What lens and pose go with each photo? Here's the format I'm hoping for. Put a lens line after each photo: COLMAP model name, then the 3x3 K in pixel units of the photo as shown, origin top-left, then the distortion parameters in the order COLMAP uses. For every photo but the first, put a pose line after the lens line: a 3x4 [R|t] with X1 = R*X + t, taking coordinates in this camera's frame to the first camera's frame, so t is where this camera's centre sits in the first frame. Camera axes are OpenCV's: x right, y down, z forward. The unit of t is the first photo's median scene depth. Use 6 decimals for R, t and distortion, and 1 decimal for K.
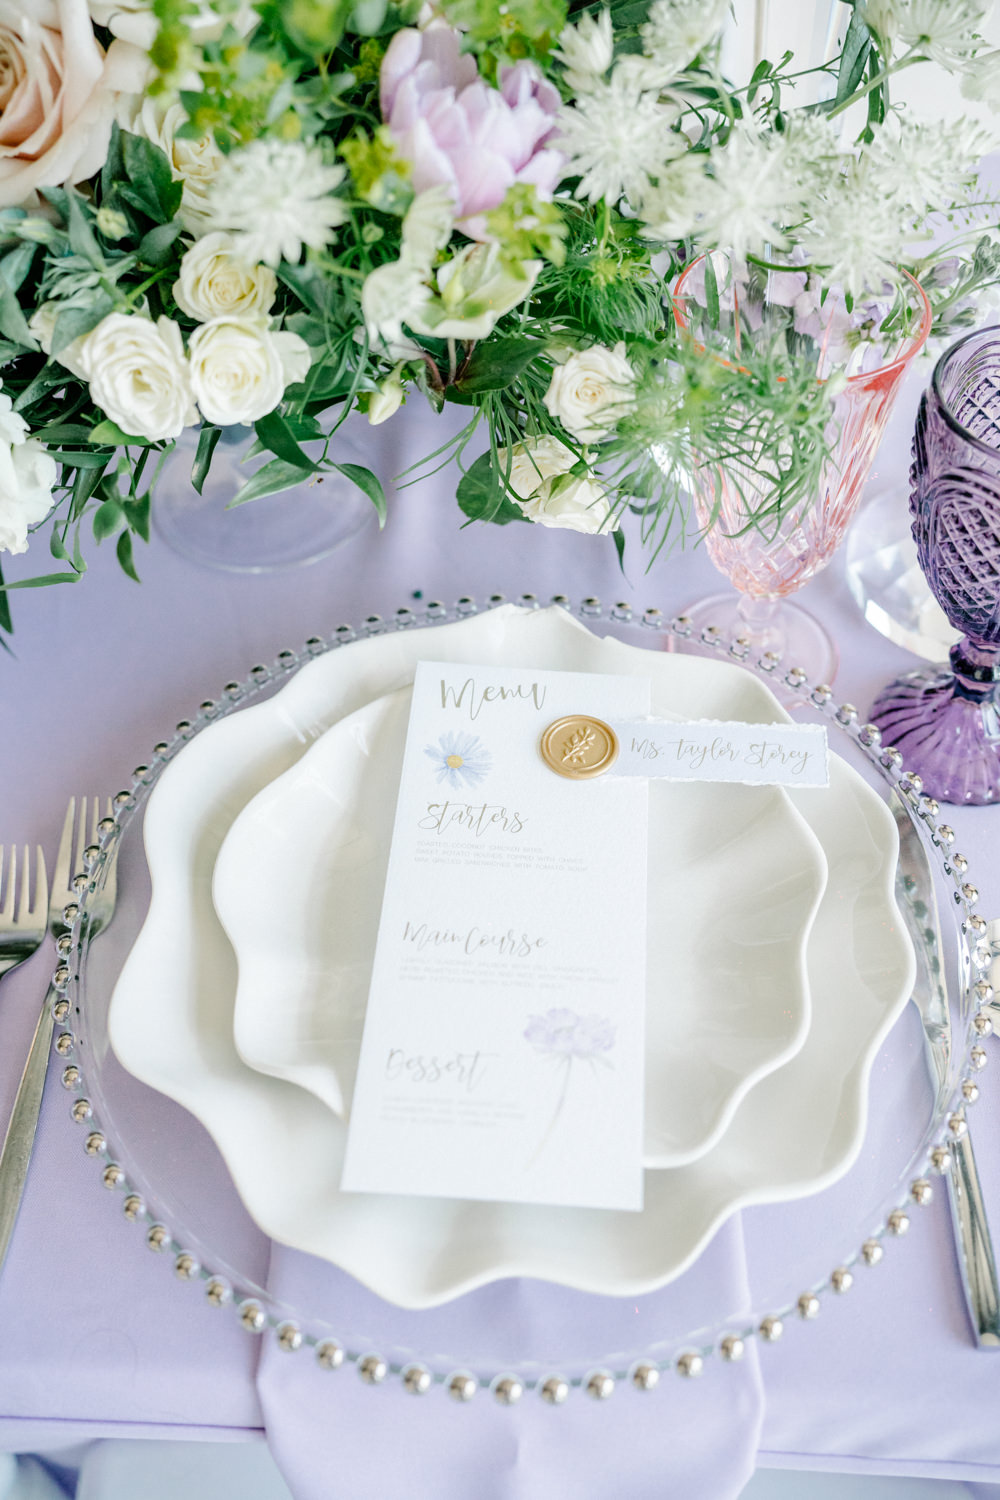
lens RADIAL K [[1490.7, 0, 500.0], [0, 1490.7, 750.0], [0, 0, 1]] dist [-0.064961, 0.097124]
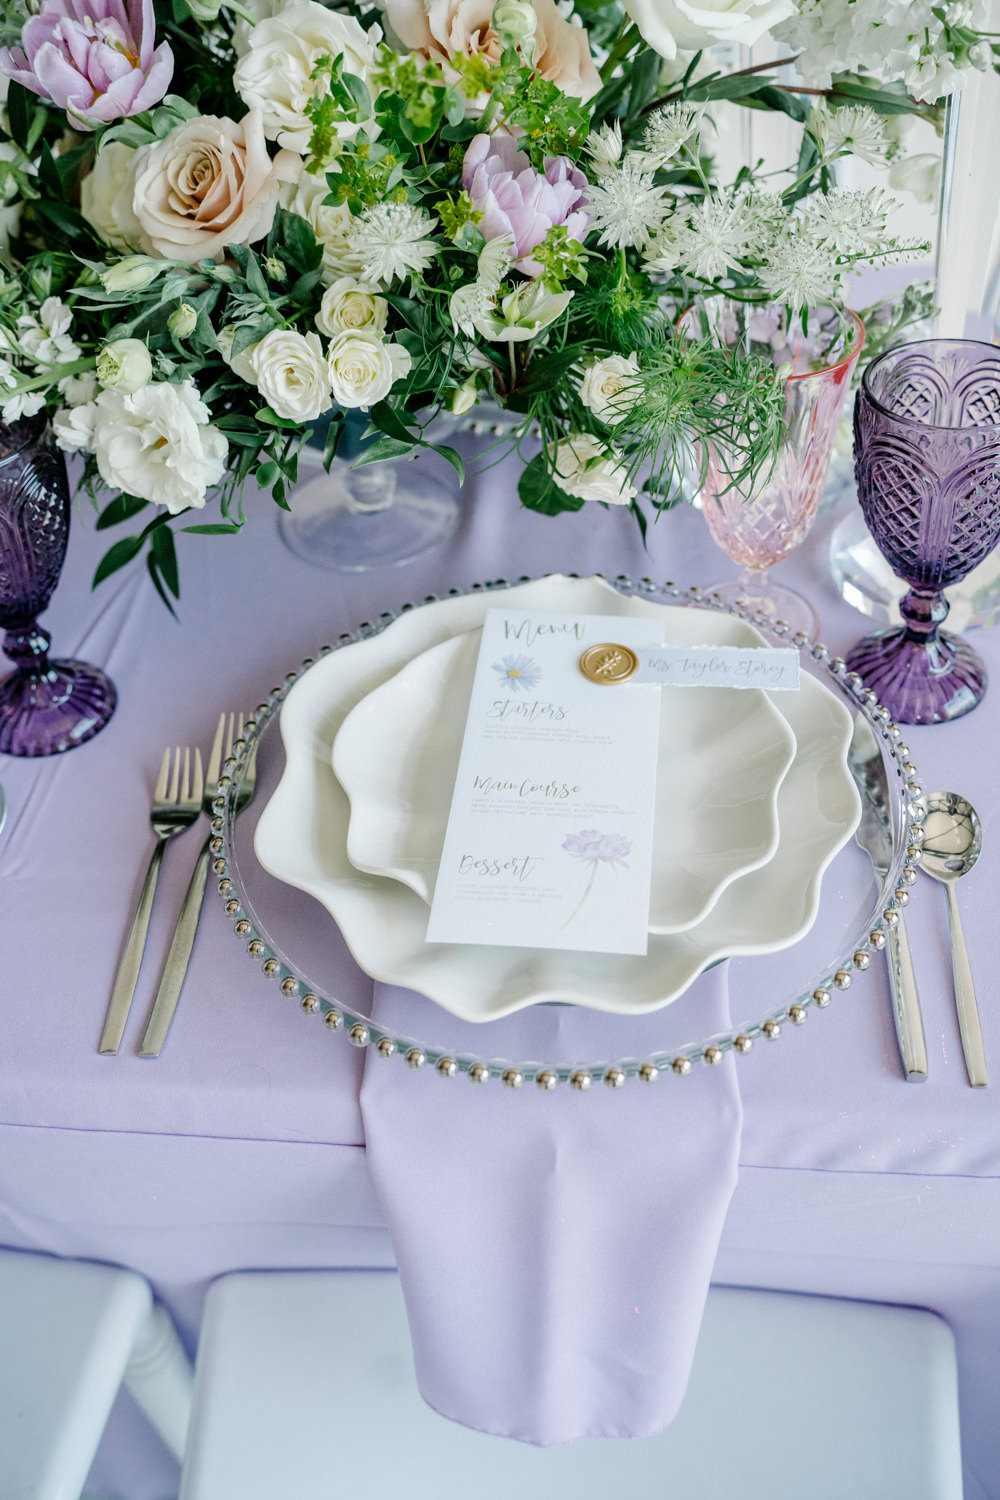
lens RADIAL K [[1490.7, 0, 500.0], [0, 1490.7, 750.0], [0, 0, 1]] dist [-0.064961, 0.097124]
pose [[0.998581, 0.001562, -0.053235, 0.031165], [-0.007633, 0.993449, -0.114025, 0.256859], [0.052708, 0.114270, 0.992051, -0.345238]]
